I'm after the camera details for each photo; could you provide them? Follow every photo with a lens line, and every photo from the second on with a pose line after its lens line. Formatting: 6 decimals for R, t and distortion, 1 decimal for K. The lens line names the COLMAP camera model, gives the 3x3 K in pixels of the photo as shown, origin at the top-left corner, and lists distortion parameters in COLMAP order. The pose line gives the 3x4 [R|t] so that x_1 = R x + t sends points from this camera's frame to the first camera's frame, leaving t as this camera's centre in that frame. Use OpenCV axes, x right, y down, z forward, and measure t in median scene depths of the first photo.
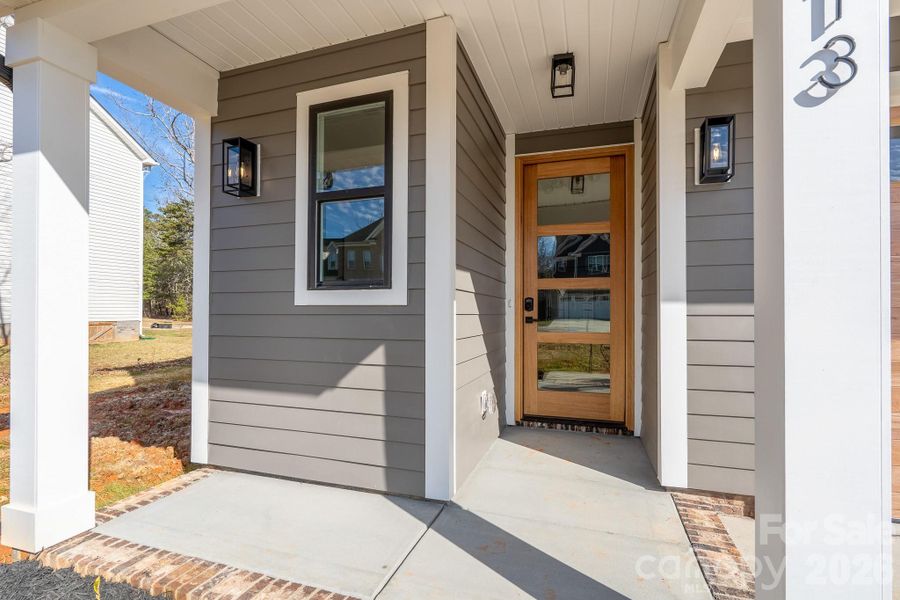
lens RADIAL K [[407.7, 0, 451.5], [0, 407.7, 301.7], [0, 0, 1]] dist [-0.000765, -0.000103]
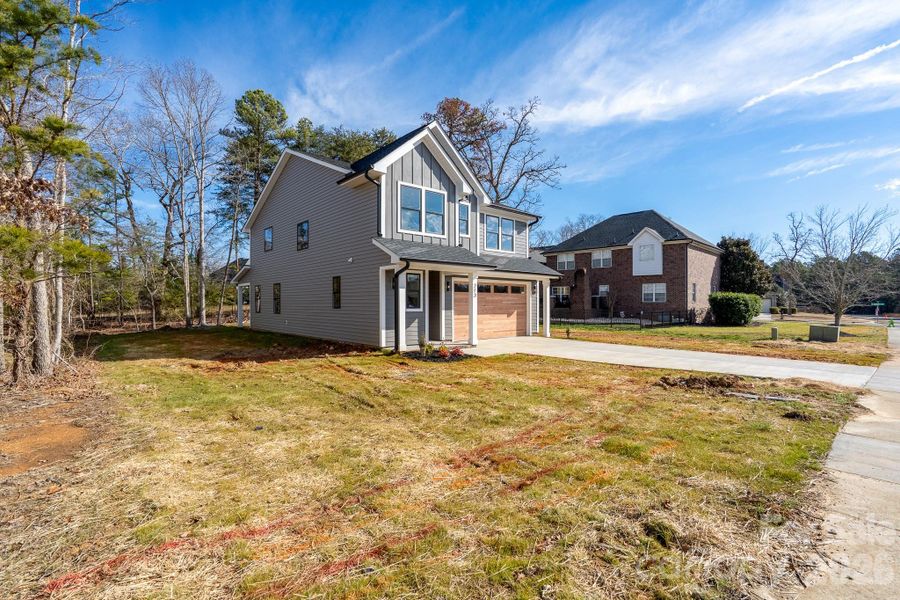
lens RADIAL K [[407.7, 0, 451.5], [0, 407.7, 301.7], [0, 0, 1]] dist [-0.000765, -0.000103]
pose [[0.489507, 0.003625, 0.871992, -4.749763], [-0.007244, 0.999974, -0.000090, -0.125395], [-0.871969, -0.006273, 0.489520, -2.107599]]
